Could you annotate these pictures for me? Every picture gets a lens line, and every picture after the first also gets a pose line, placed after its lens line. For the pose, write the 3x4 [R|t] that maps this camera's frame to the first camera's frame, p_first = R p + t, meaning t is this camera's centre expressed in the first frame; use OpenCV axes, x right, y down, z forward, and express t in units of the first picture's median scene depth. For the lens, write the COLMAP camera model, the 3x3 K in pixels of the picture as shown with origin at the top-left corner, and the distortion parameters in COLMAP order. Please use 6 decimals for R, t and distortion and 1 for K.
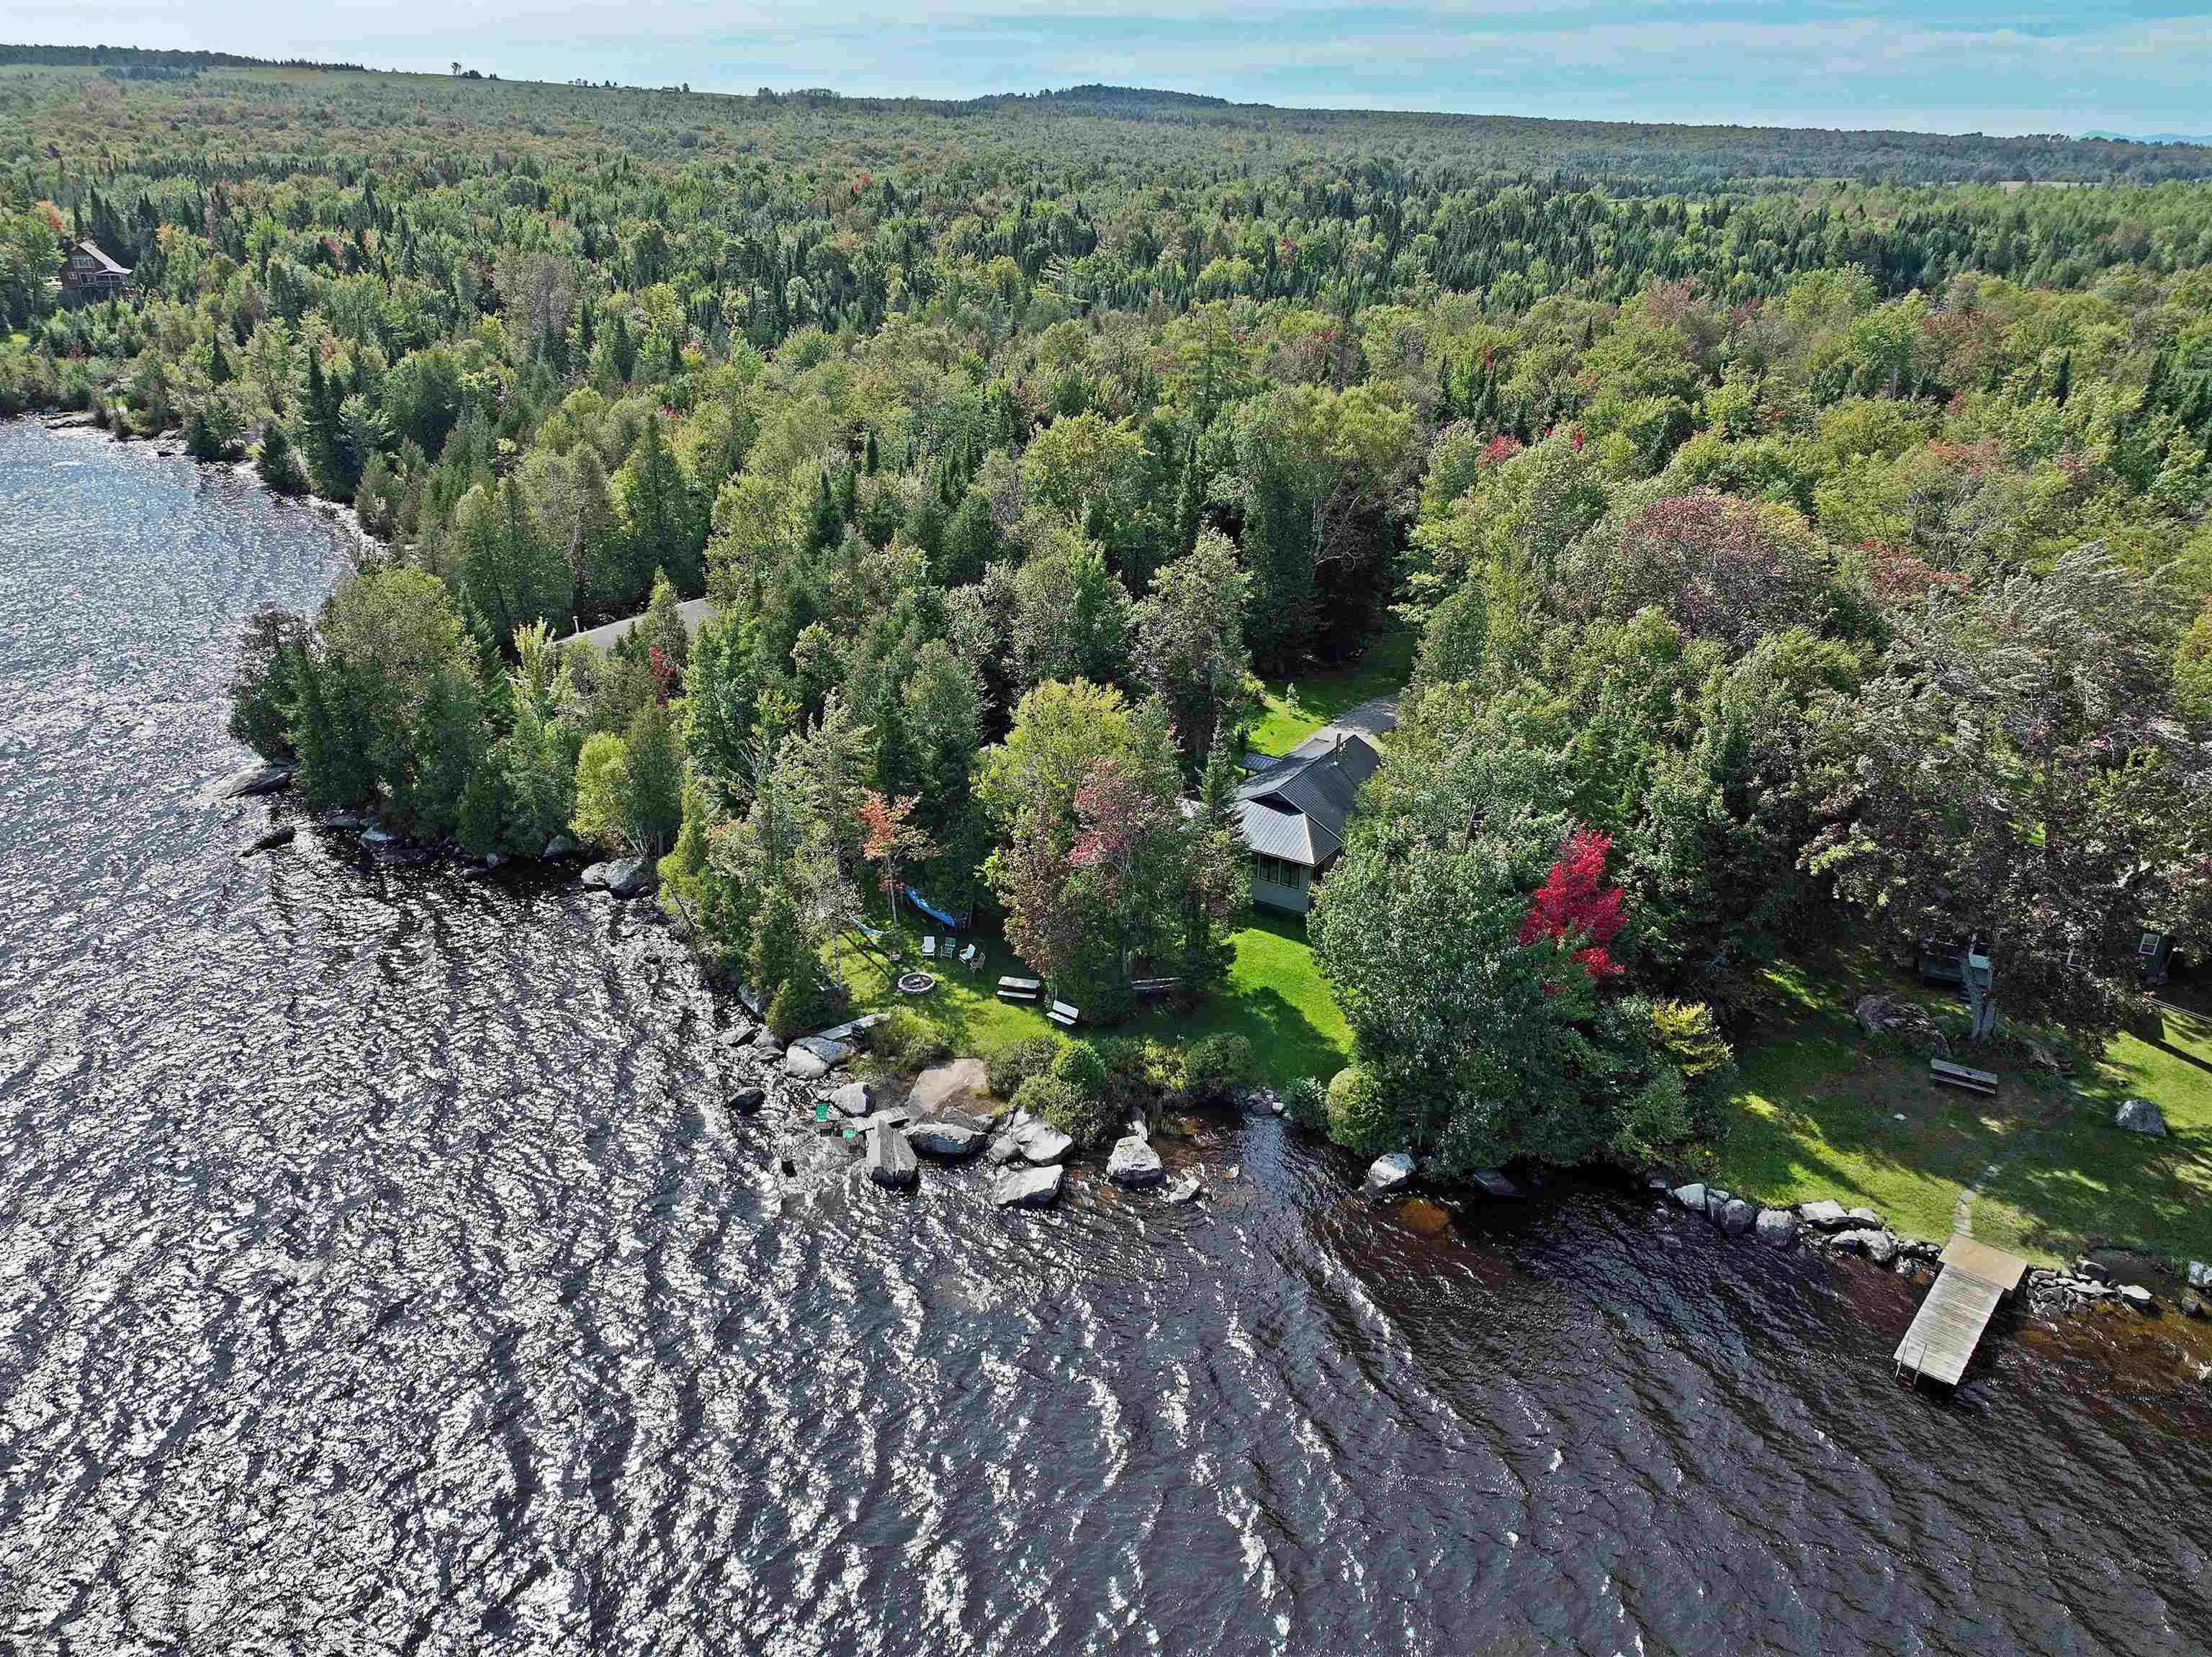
lens RADIAL K [[1500.8, 0, 1102.6], [0, 1500.8, 912.7], [0, 0, 1]] dist [-0.024594, 0.024632]
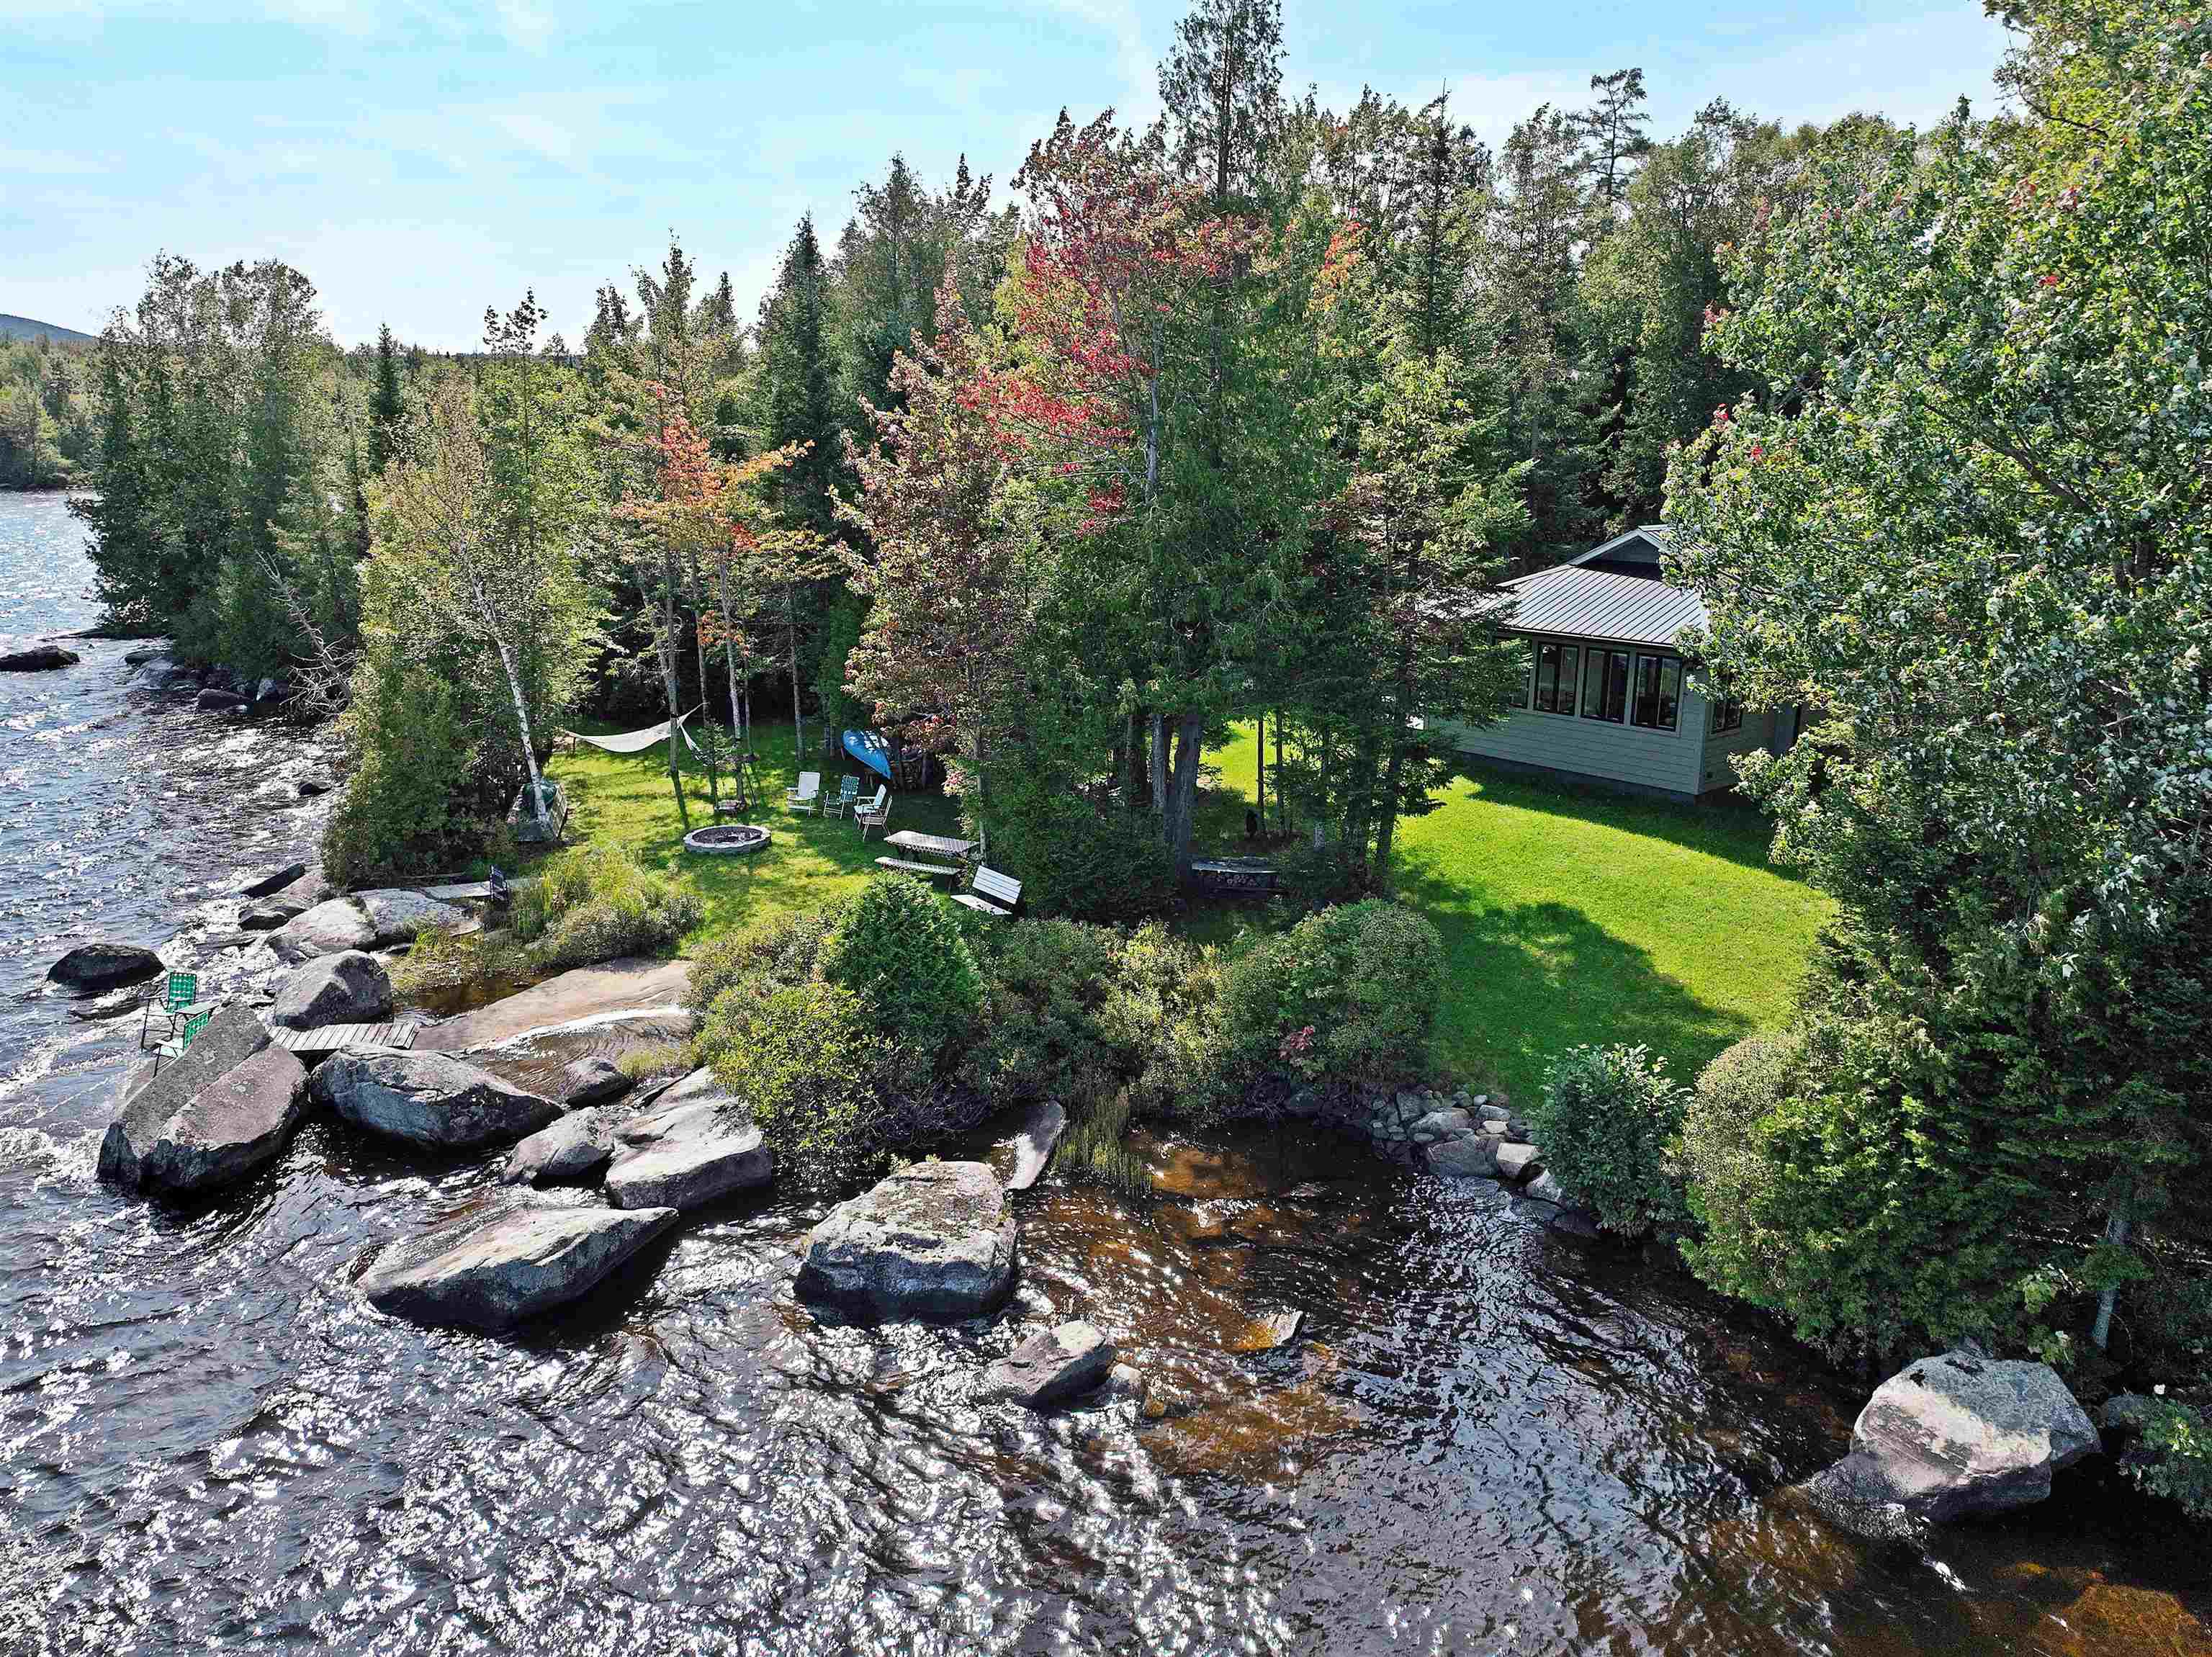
lens RADIAL K [[1578.7, 0, 1087.2], [0, 1578.7, 820.7], [0, 0, 1]] dist [0.005934, -0.000753]
pose [[0.957217, 0.065463, -0.281869, 0.114787], [-0.128270, 0.969137, -0.210522, 0.135856], [0.259389, 0.237671, 0.936072, 0.651211]]
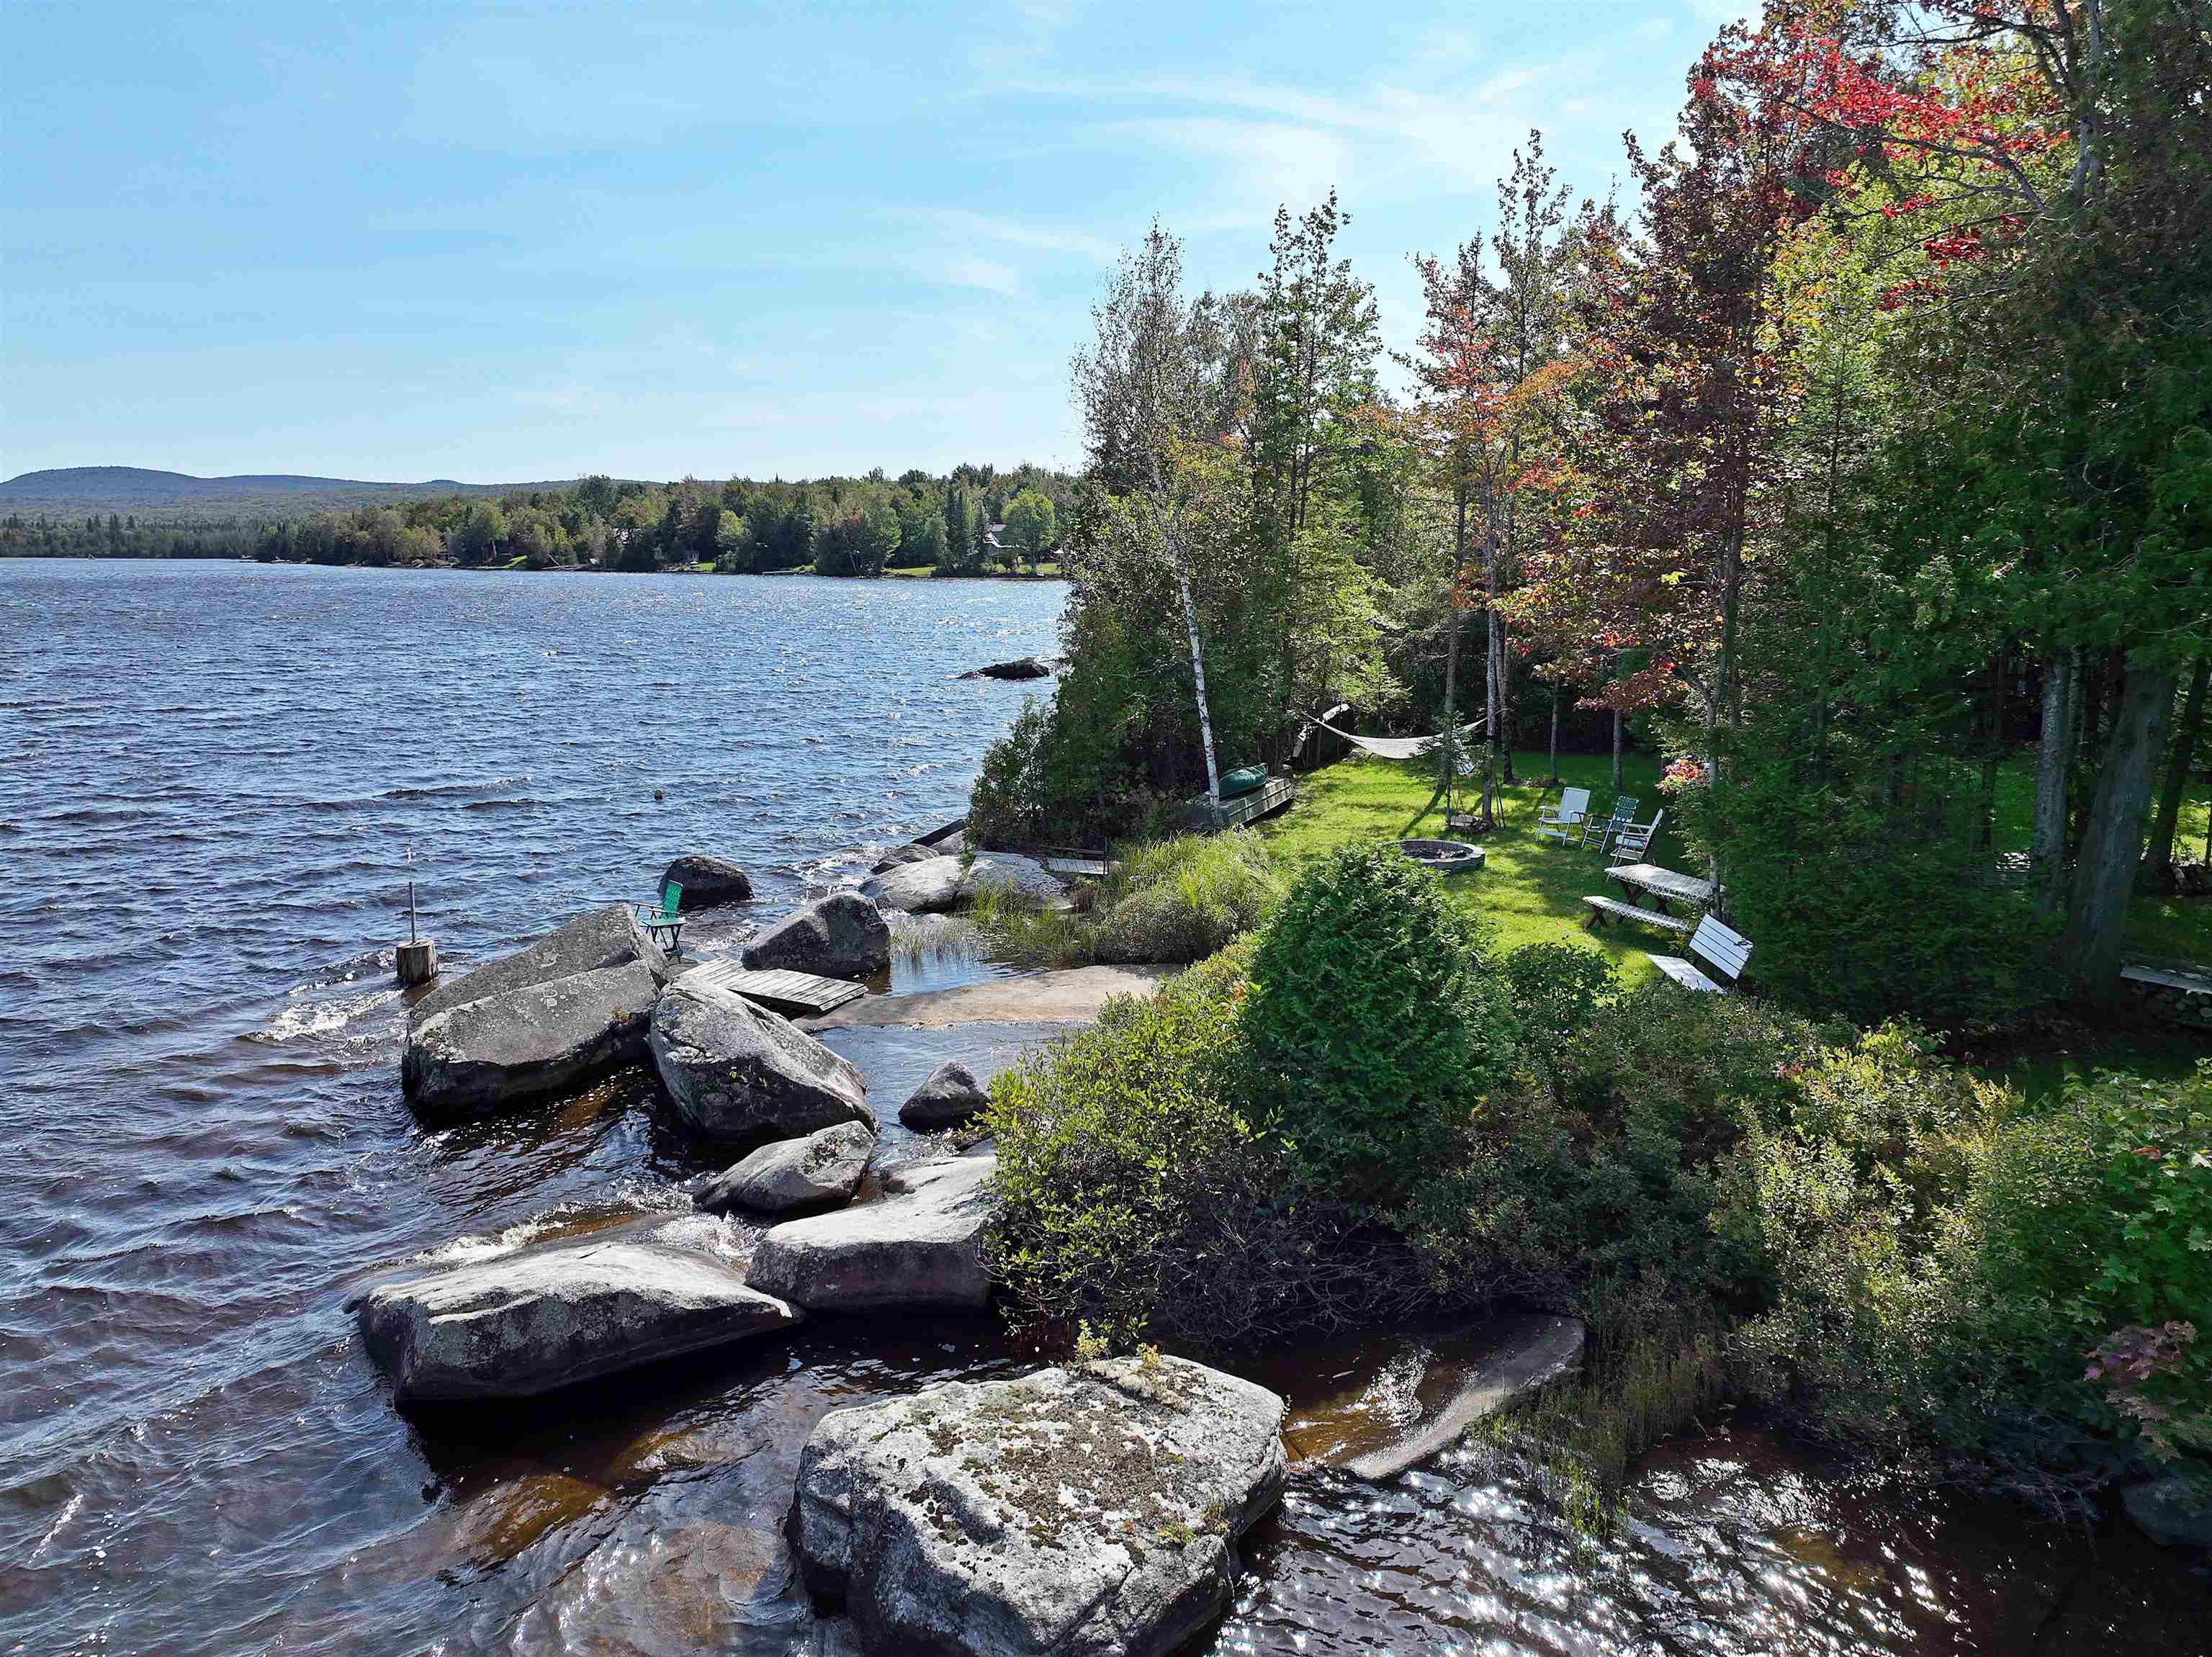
lens RADIAL K [[1565.3, 0, 1093.3], [0, 1565.3, 823.0], [0, 0, 1]] dist [0.007996, 0.001425]
pose [[0.579296, 0.134992, -0.803862, 0.114514], [-0.367342, 0.923603, -0.109621, 0.113017], [0.727651, 0.358795, 0.584628, 0.816401]]
